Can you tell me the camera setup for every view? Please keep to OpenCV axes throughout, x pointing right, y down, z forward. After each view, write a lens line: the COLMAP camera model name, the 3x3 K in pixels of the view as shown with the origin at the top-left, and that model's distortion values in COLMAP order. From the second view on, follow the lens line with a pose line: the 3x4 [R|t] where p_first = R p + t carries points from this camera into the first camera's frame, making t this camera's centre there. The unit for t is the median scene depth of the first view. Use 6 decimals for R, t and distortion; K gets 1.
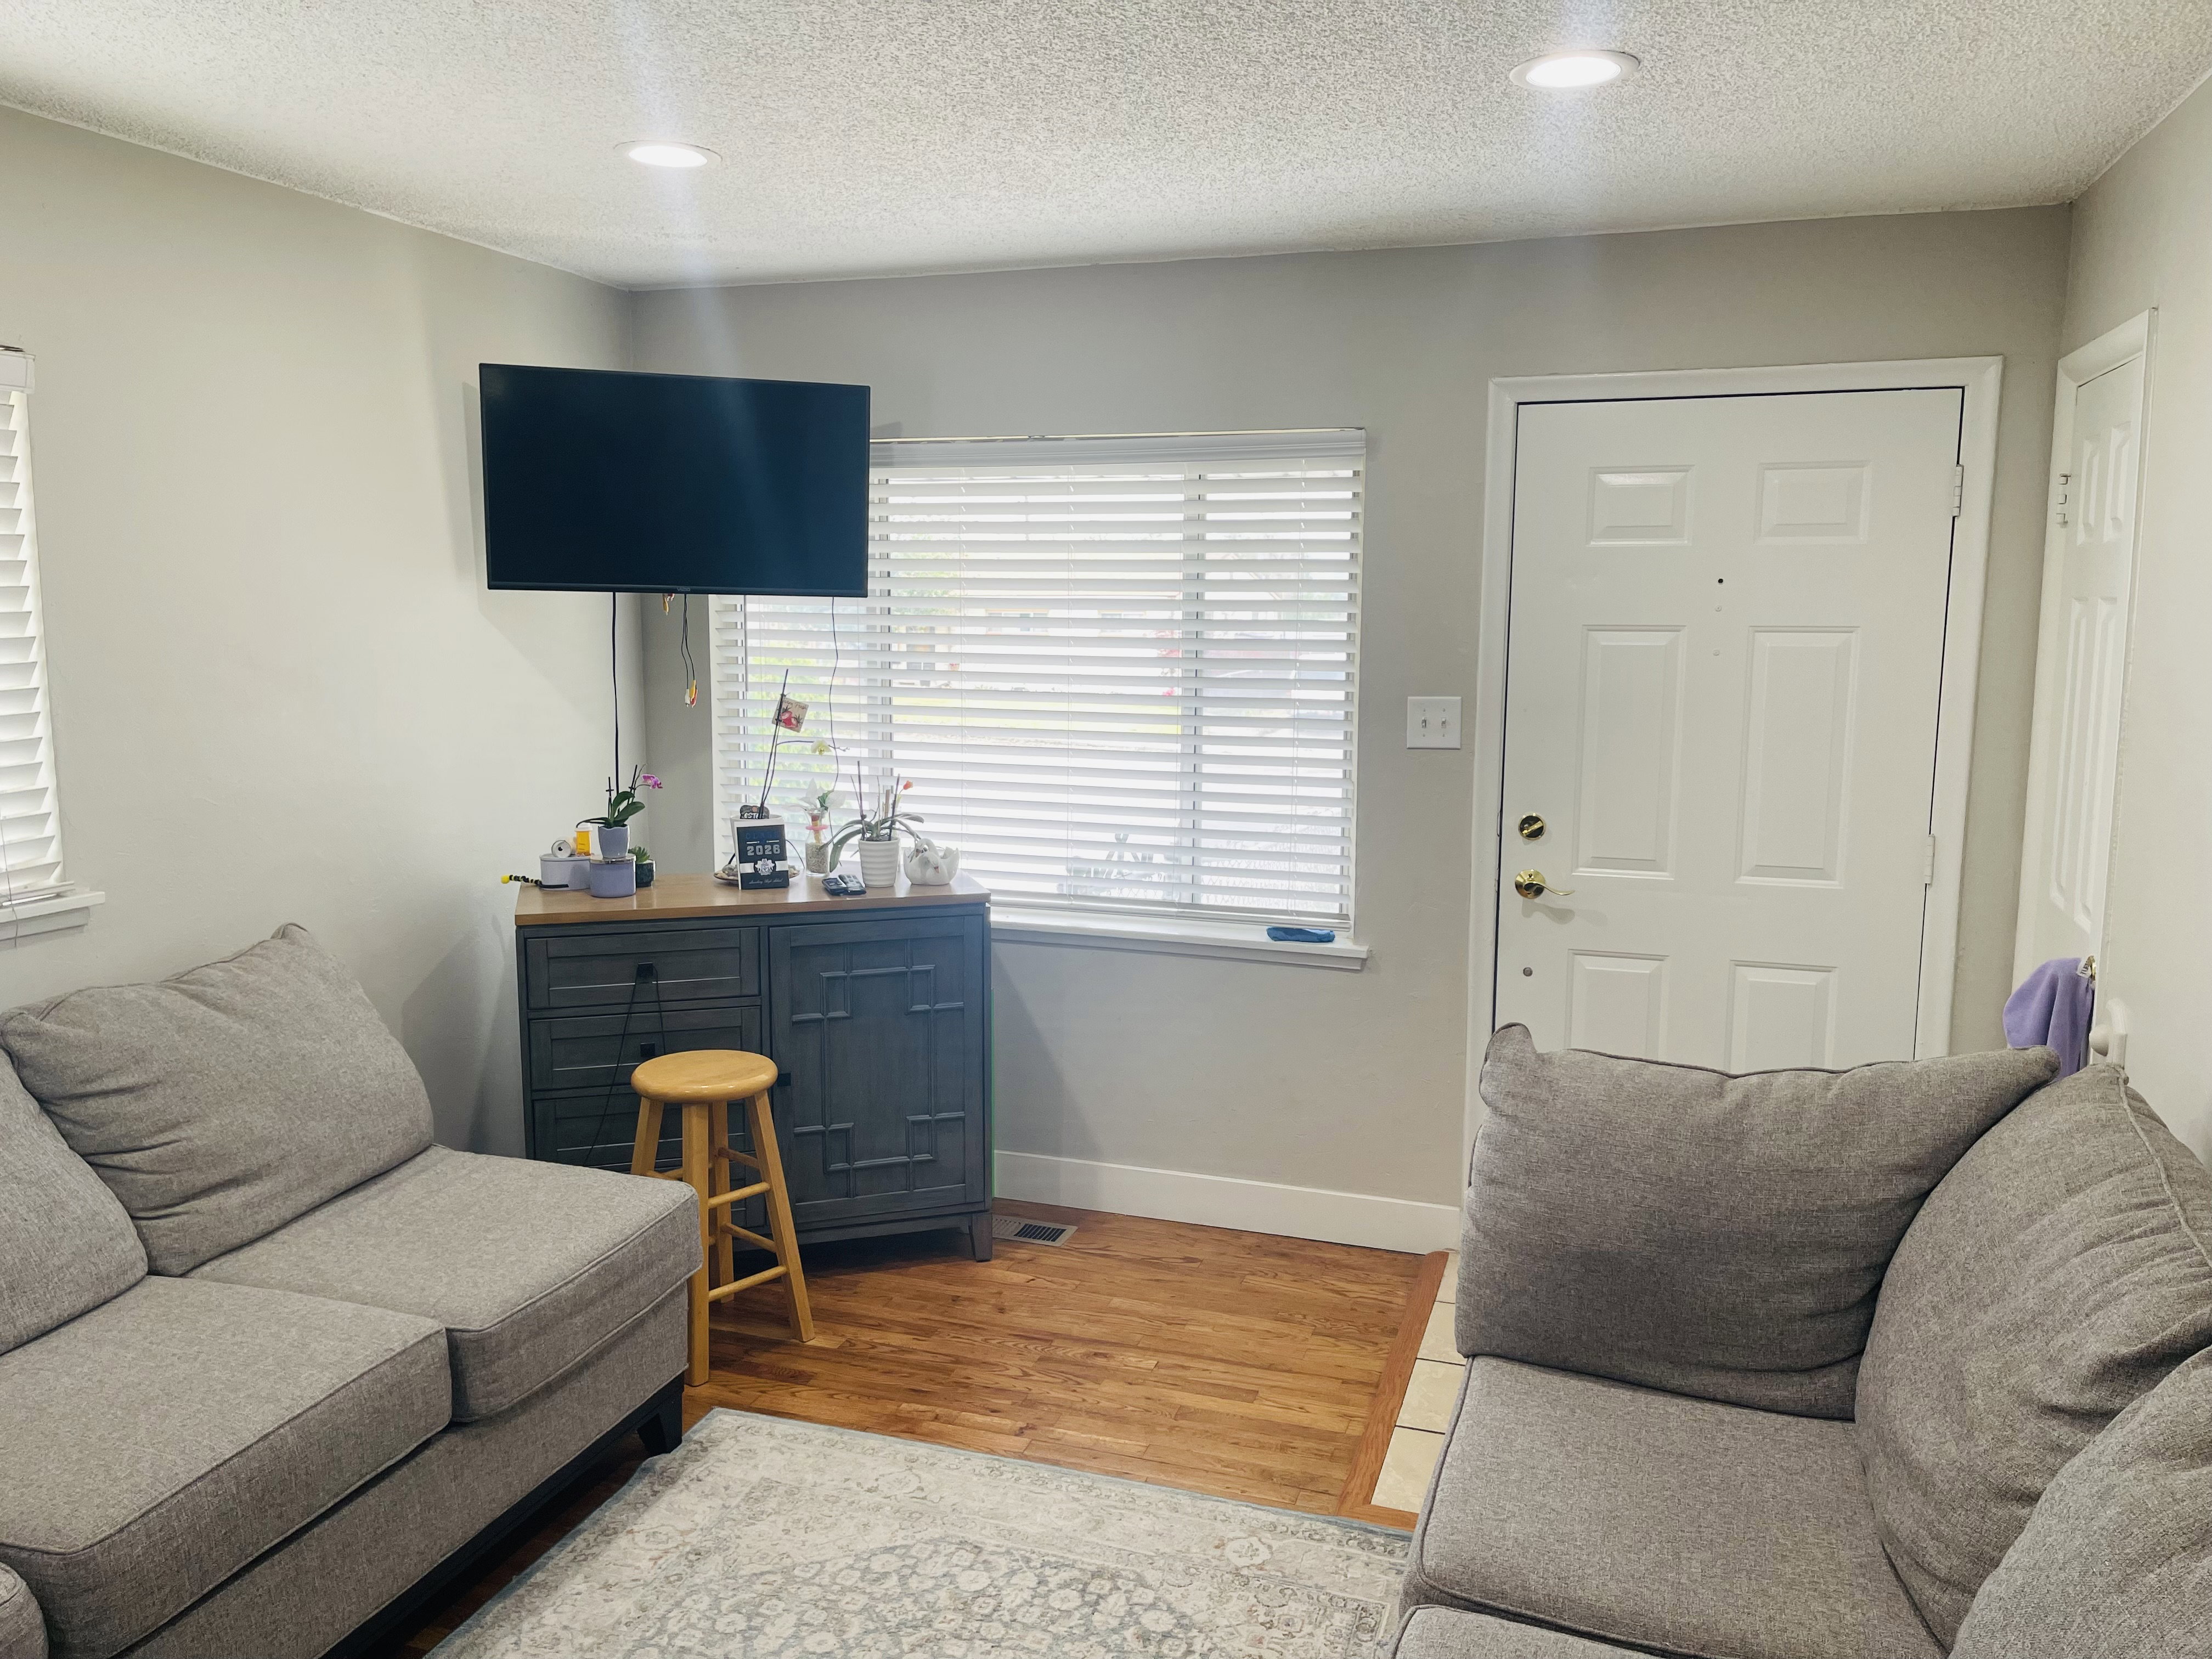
lens RADIAL K [[1655.8, 0, 1088.7], [0, 1655.8, 837.2], [0, 0, 1]] dist [0.020368, -0.003951]
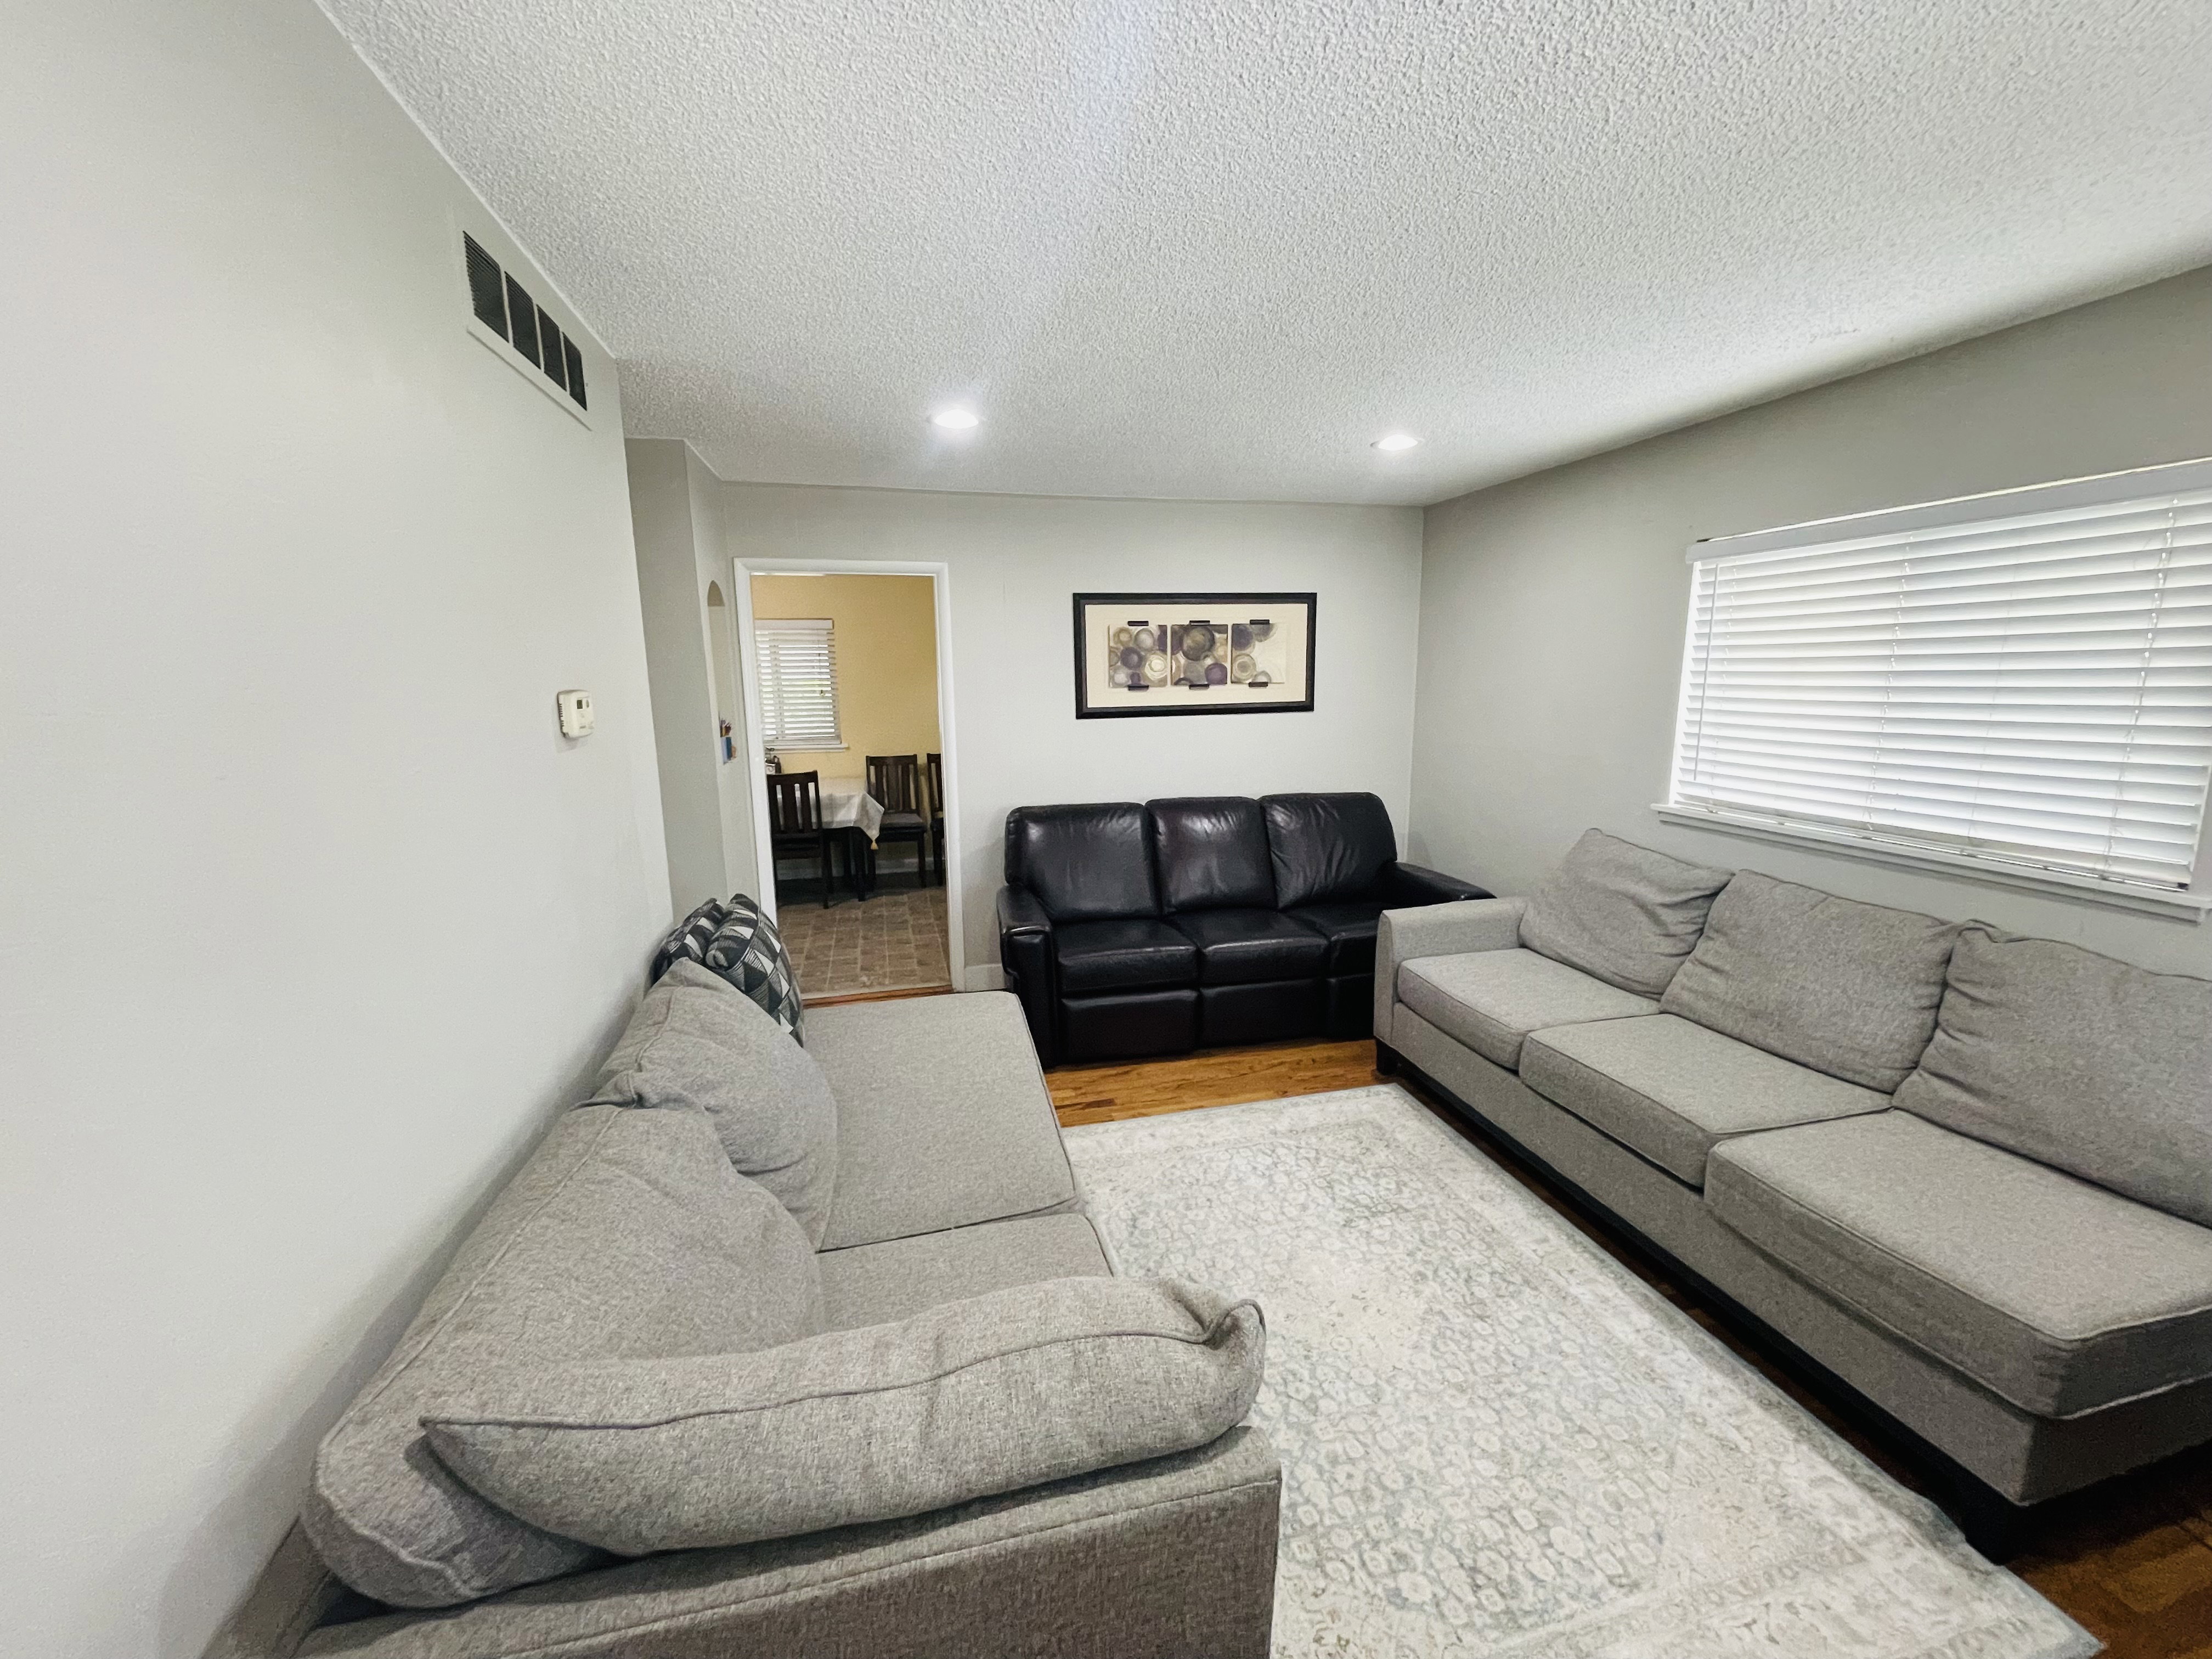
lens RADIAL K [[899.1, 0, 1109.2], [0, 899.1, 822.3], [0, 0, 1]] dist [0.002494, -0.000572]
pose [[-0.836015, 0.104820, -0.538602, 0.362395], [-0.061227, 0.957634, 0.281406, -0.133937], [0.545280, 0.268237, -0.794178, 0.915246]]
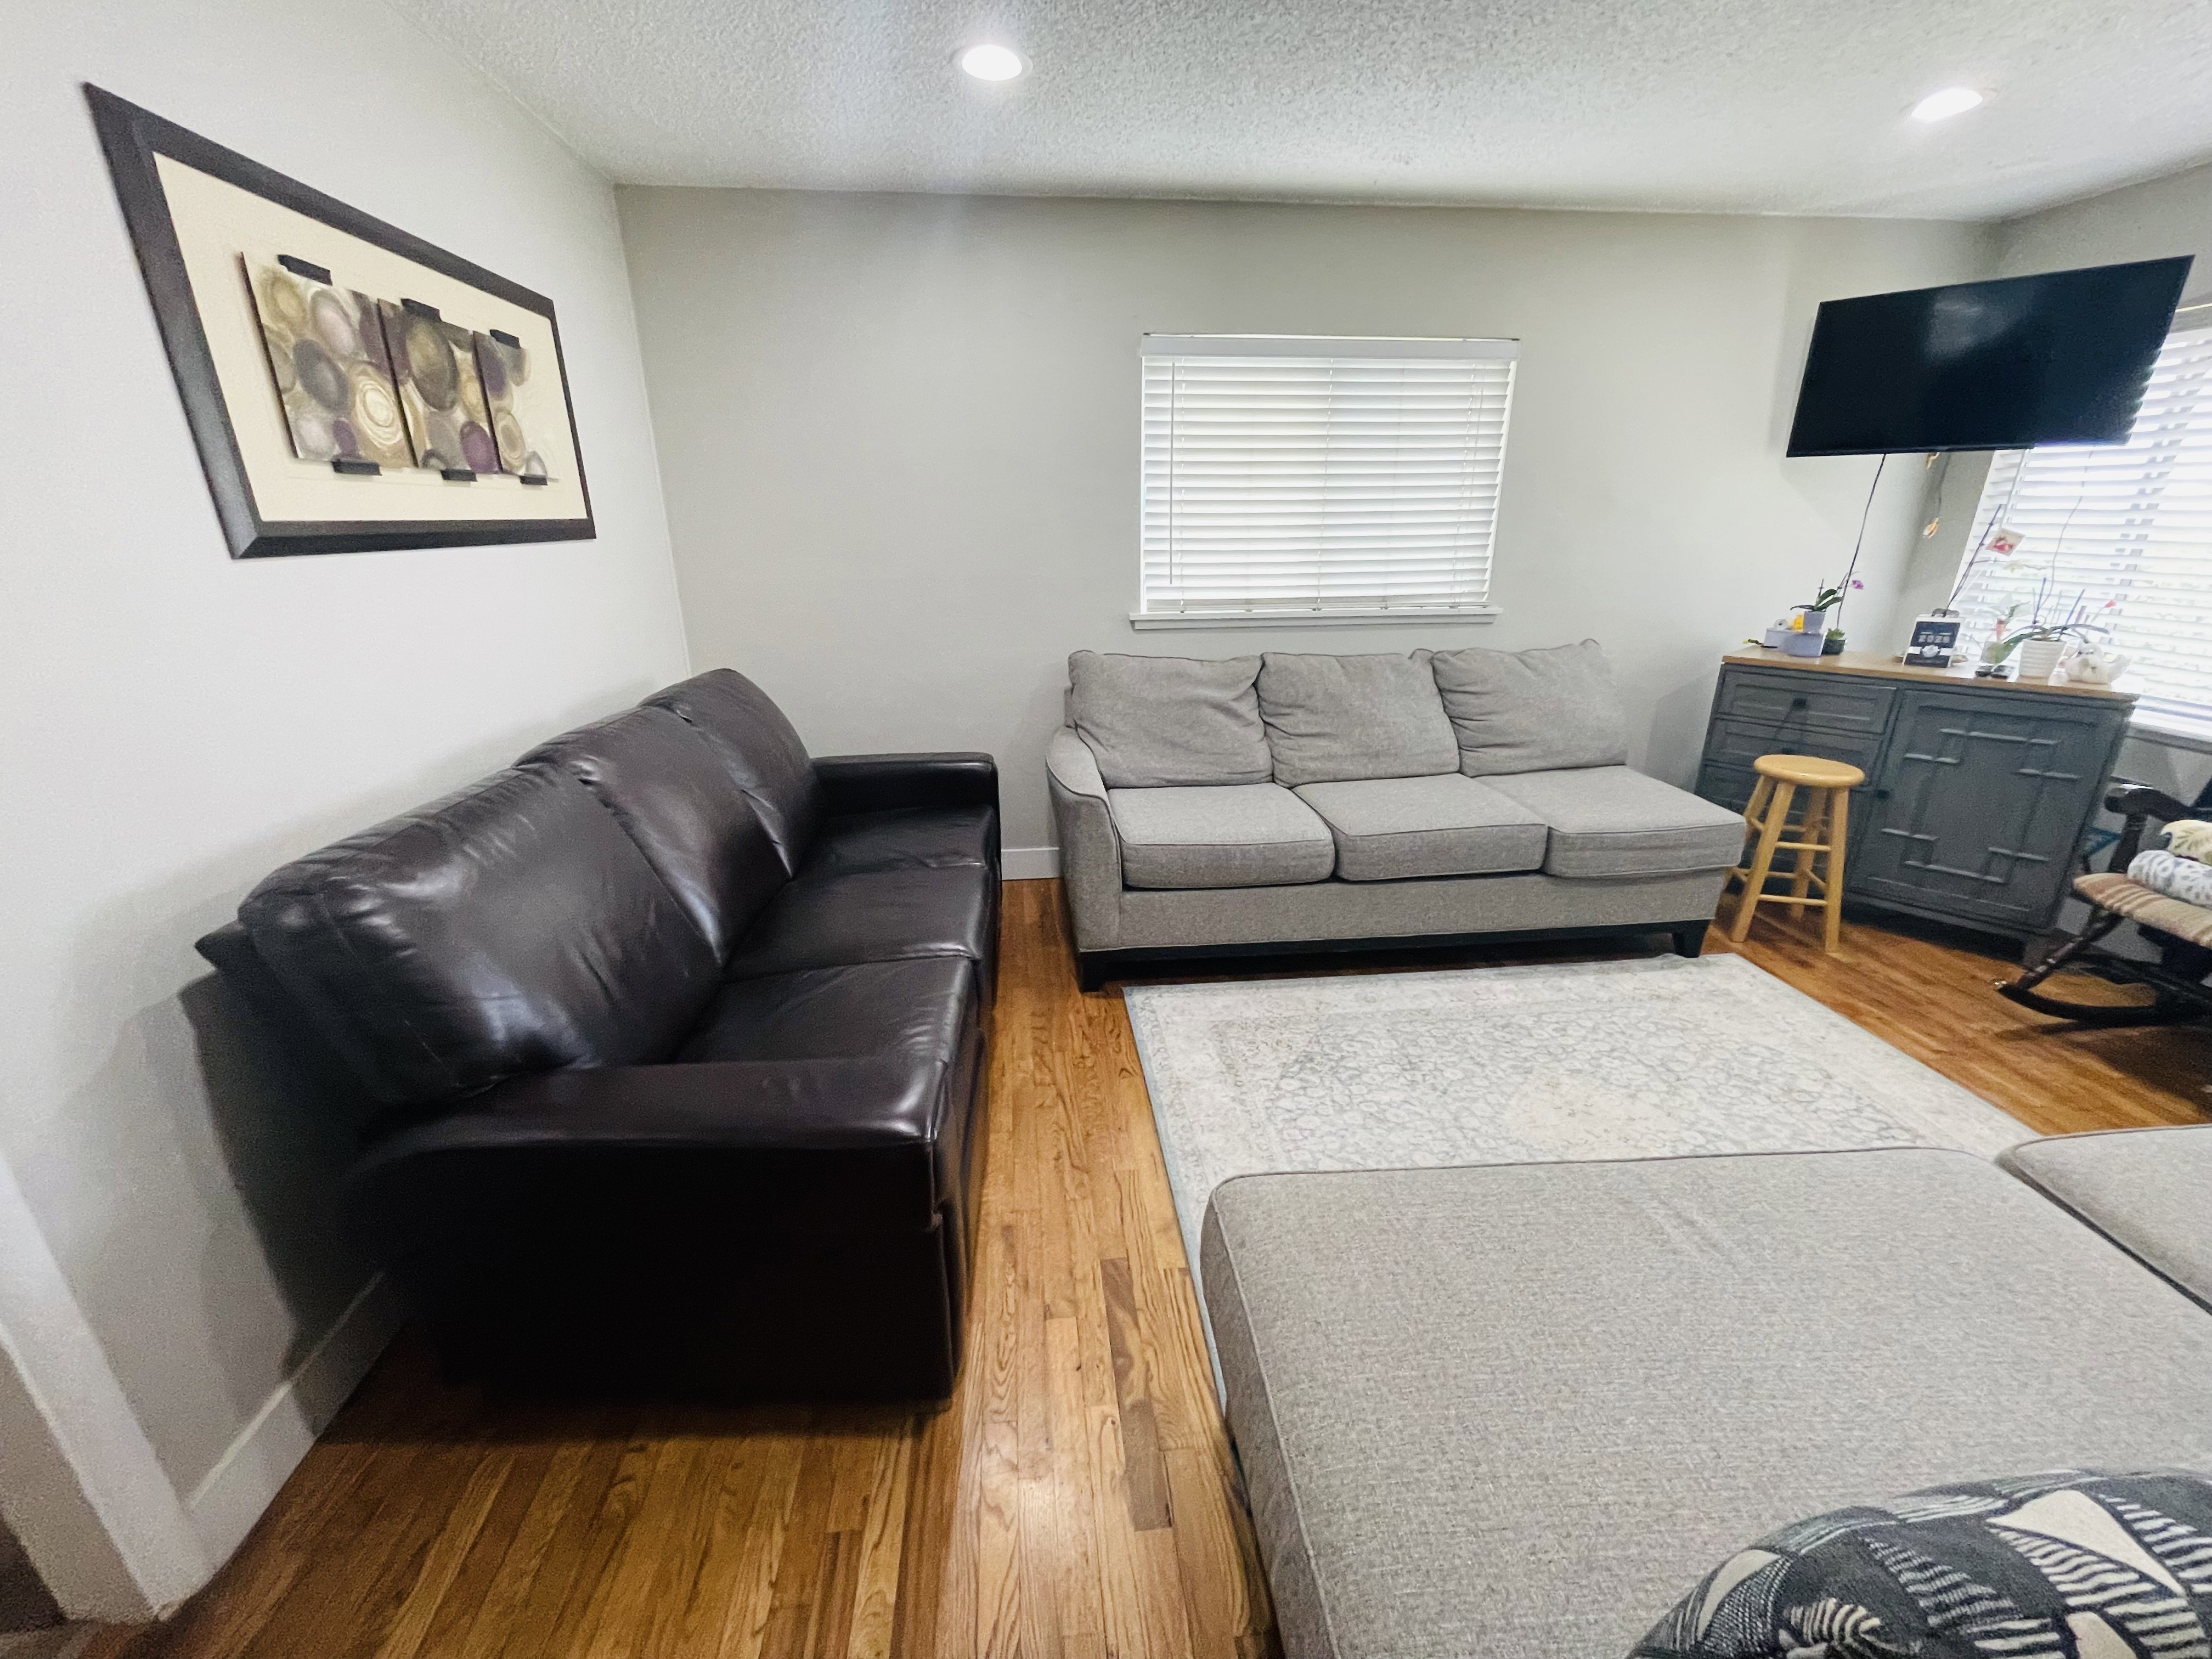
lens RADIAL K [[899.1, 0, 1107.4], [0, 899.1, 832.3], [0, 0, 1]] dist [0.002494, -0.000572]
pose [[0.427744, 0.298520, -0.853183, 0.238853], [-0.120727, 0.954302, 0.273373, 0.045451], [0.895801, -0.013932, 0.444237, 0.008822]]
